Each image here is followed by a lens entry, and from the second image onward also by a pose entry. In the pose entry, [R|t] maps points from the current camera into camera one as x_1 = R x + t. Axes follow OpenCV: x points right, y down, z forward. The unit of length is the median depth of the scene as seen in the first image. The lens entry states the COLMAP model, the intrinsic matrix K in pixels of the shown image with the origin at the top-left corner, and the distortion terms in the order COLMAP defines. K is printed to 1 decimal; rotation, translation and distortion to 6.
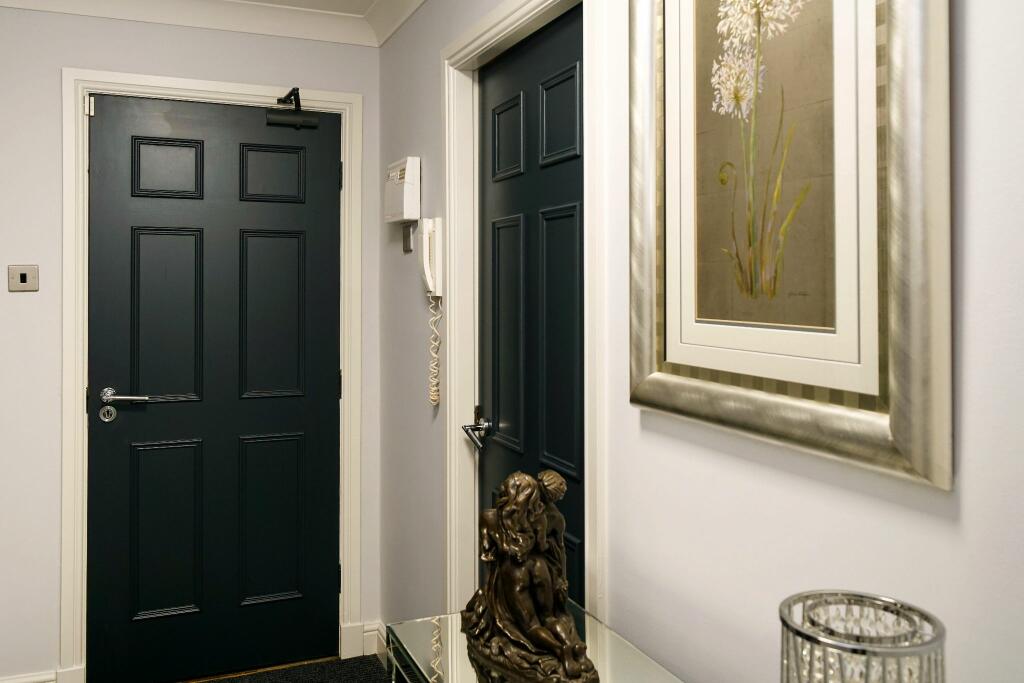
lens RADIAL K [[691.4, 0, 505.0], [0, 691.4, 333.8], [0, 0, 1]] dist [0.002968, -0.004271]
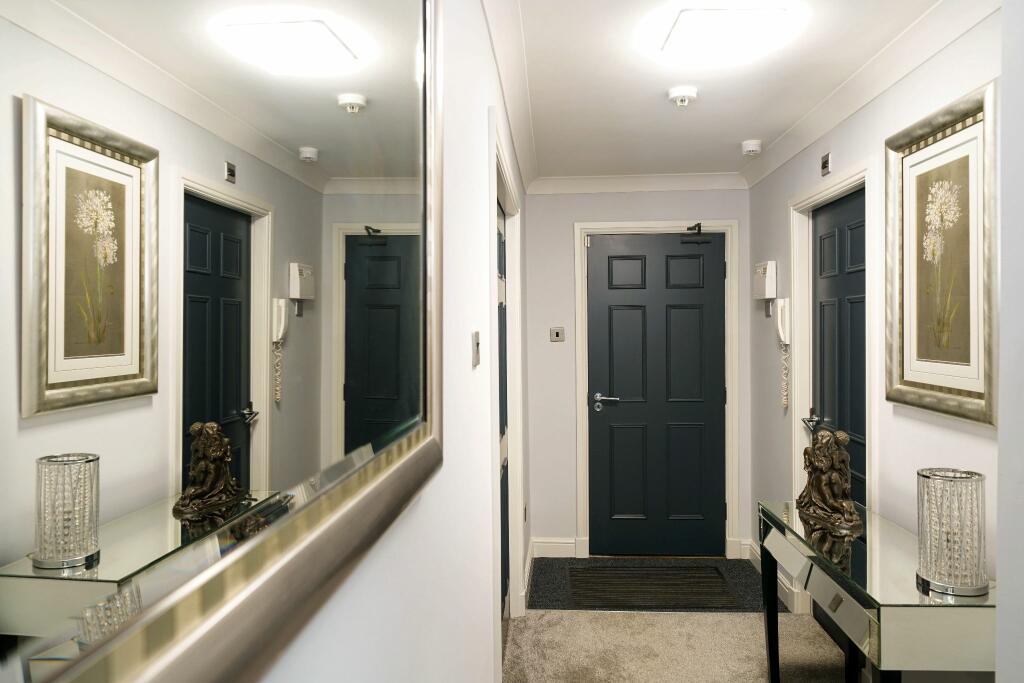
lens RADIAL K [[691.4, 0, 505.0], [0, 691.4, 333.8], [0, 0, 1]] dist [0.002968, -0.004271]
pose [[0.875892, -0.009758, -0.482409, 0.126886], [-0.014593, 0.998802, -0.046699, 0.011610], [0.482287, 0.047943, 0.874700, -0.899350]]
